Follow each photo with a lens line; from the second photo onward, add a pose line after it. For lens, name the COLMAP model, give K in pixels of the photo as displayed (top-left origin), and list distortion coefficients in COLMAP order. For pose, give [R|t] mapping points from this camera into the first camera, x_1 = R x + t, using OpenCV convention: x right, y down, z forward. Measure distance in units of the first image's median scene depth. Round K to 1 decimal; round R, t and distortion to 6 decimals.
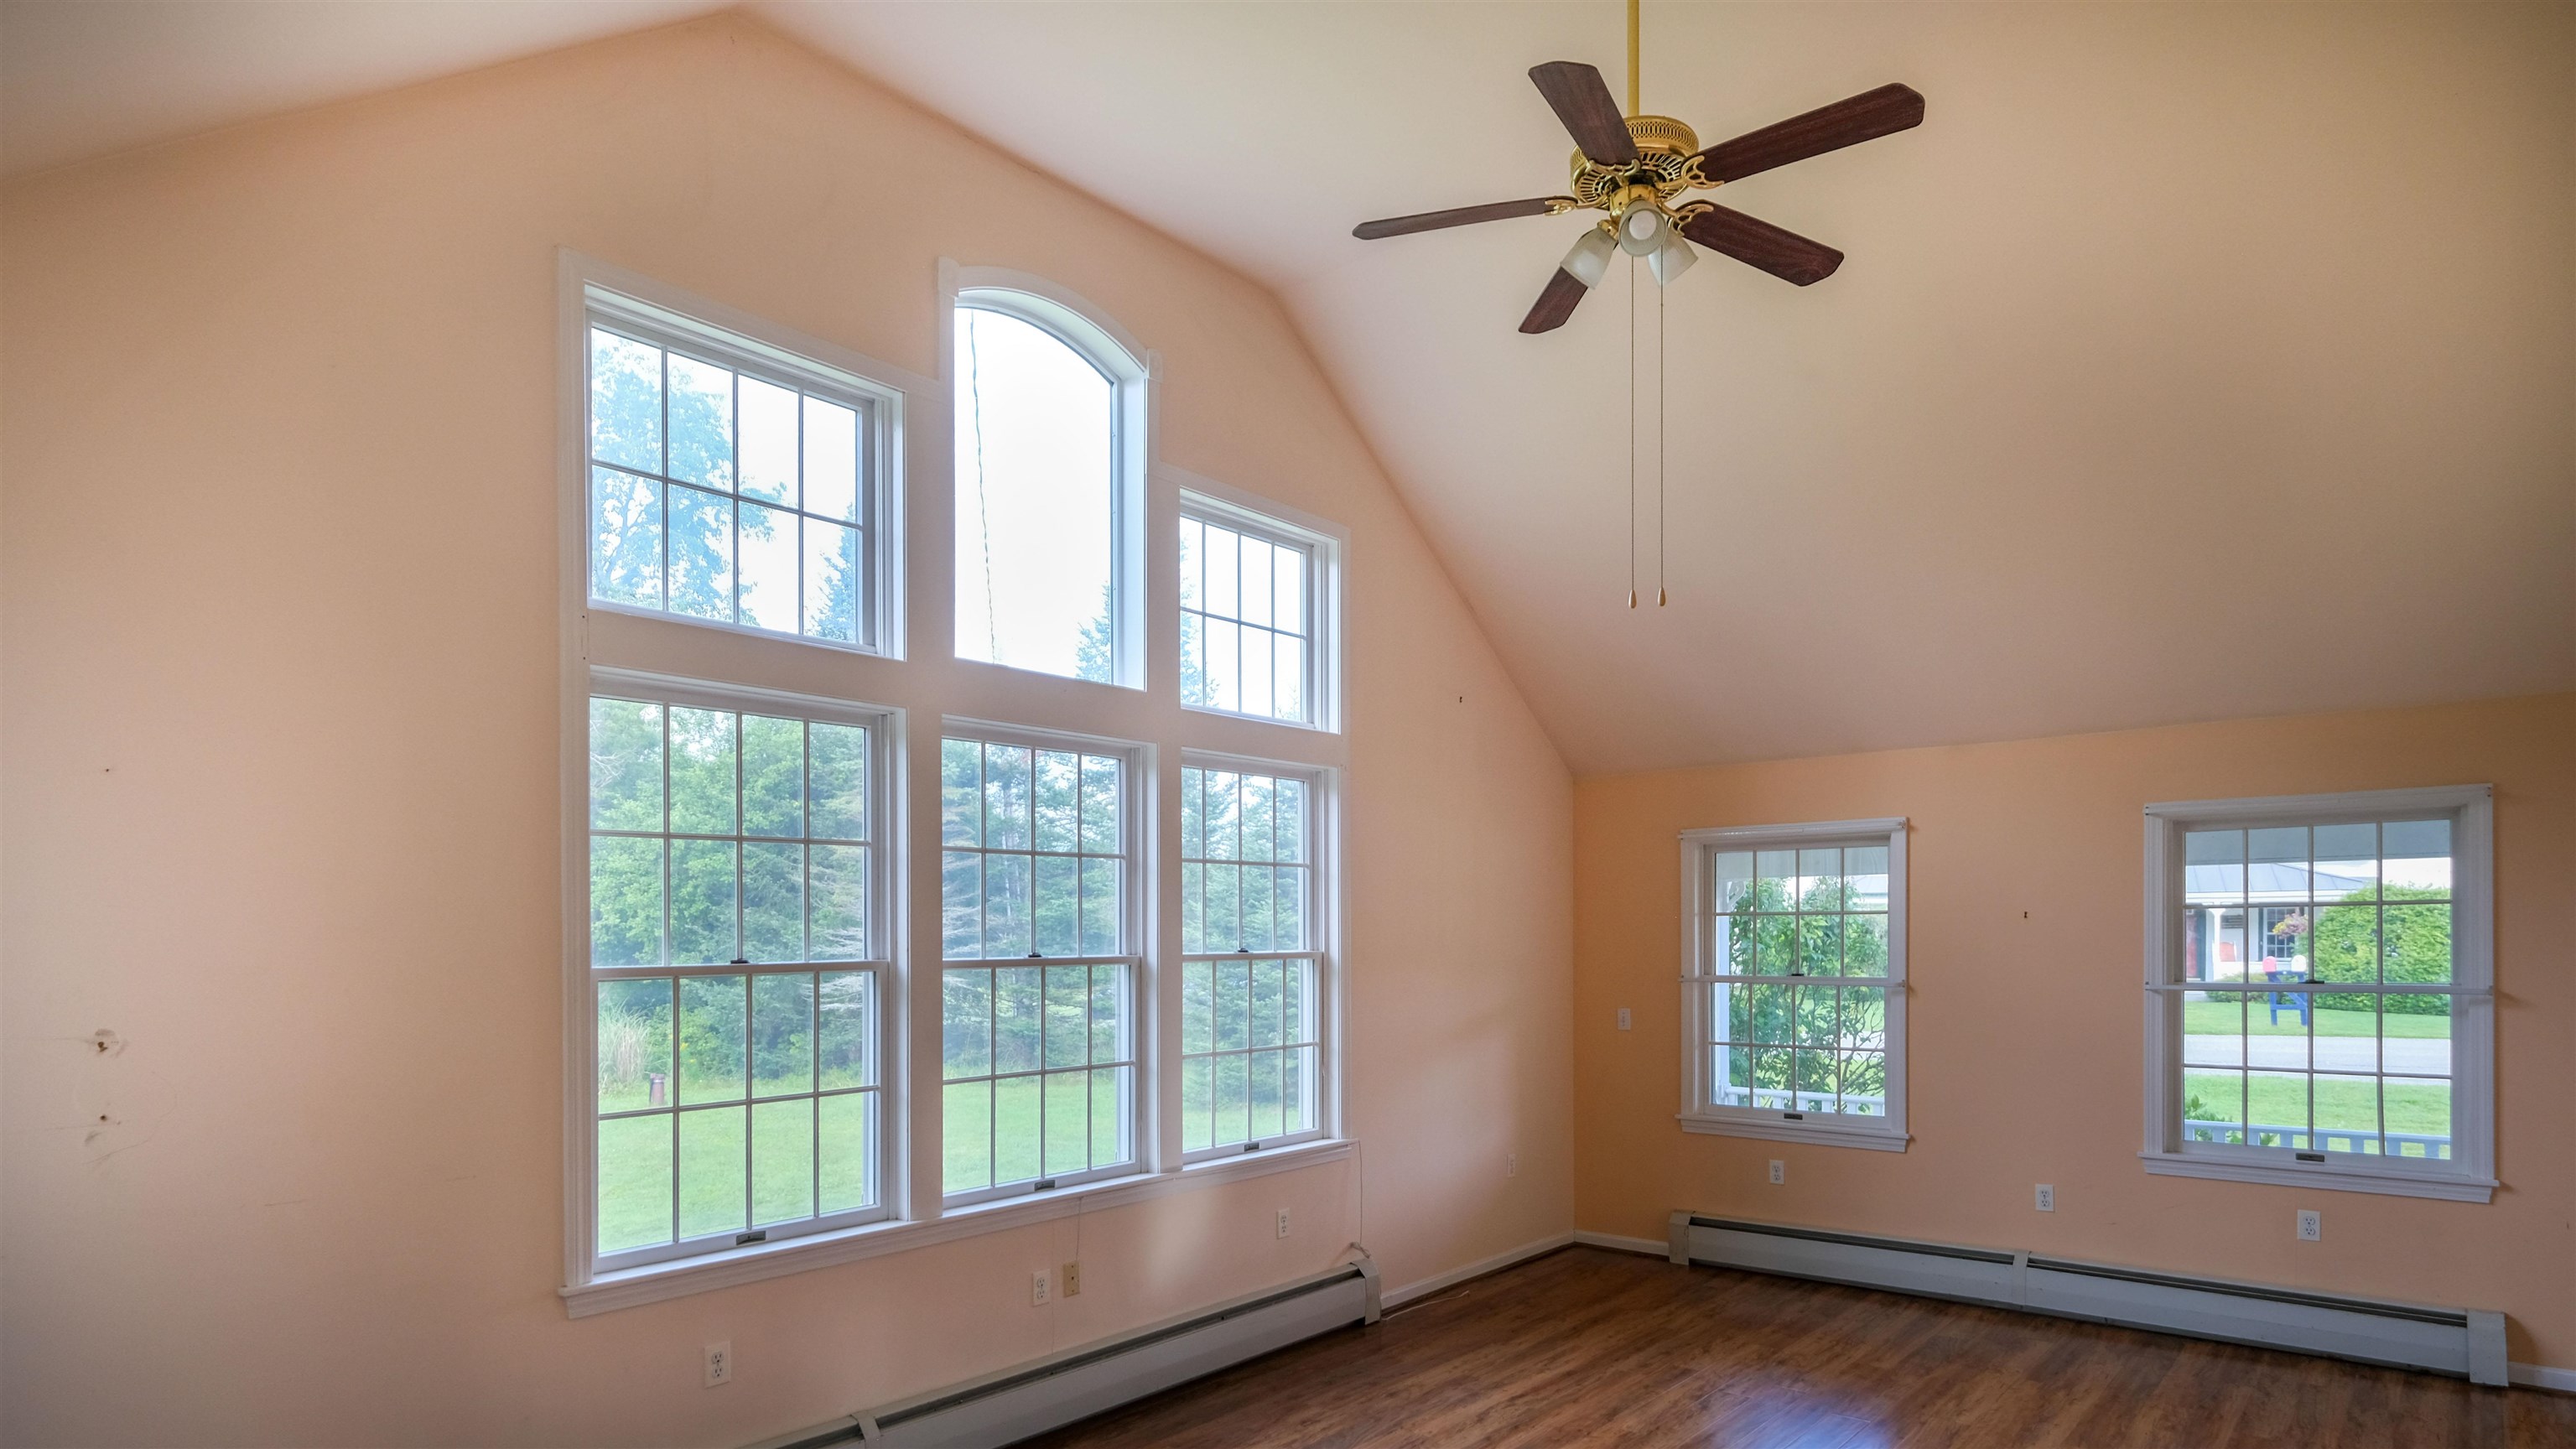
lens RADIAL K [[1386.5, 0, 1312.4], [0, 1386.5, 936.4], [0, 0, 1]] dist [0.004825, -0.003841]
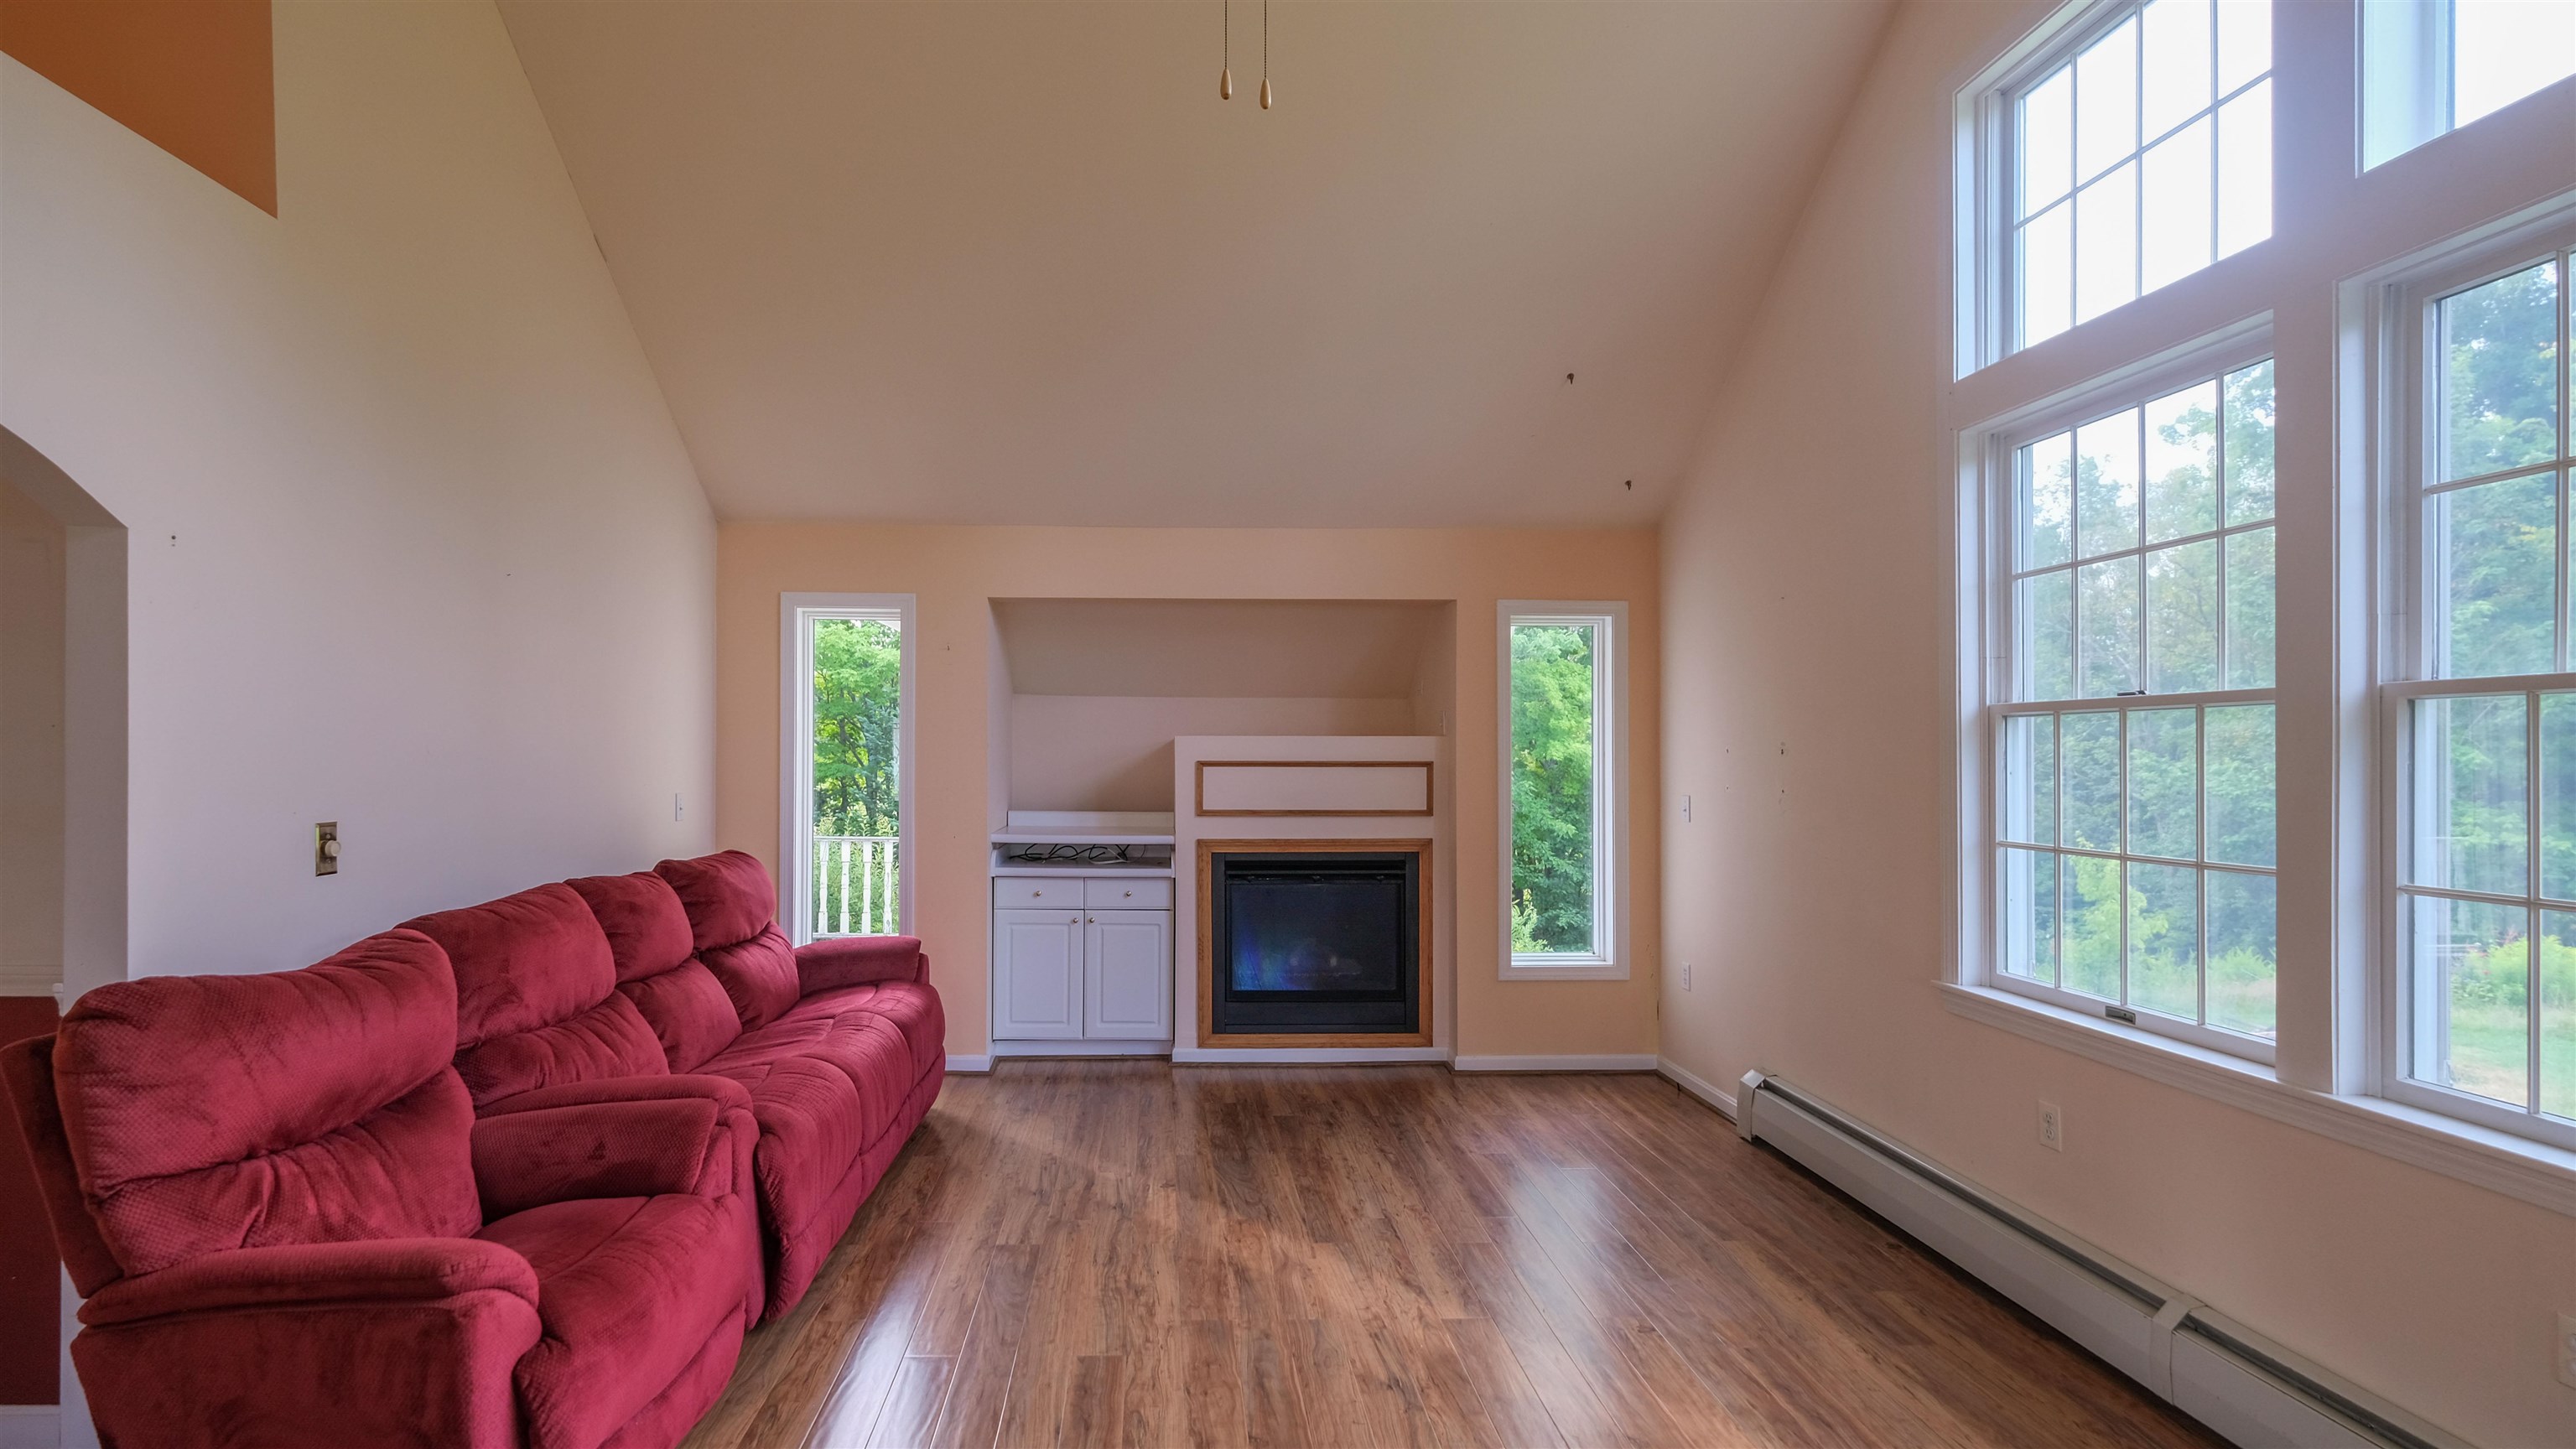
lens RADIAL K [[1175.3, 0, 1198.4], [0, 1175.3, 766.2], [0, 0, 1]] dist [-0.005828, -0.000788]
pose [[-0.744979, 0.011035, -0.666997, 0.357179], [-0.000053, 0.999862, 0.016601, 0.036060], [0.667088, 0.012403, -0.744875, 0.821836]]
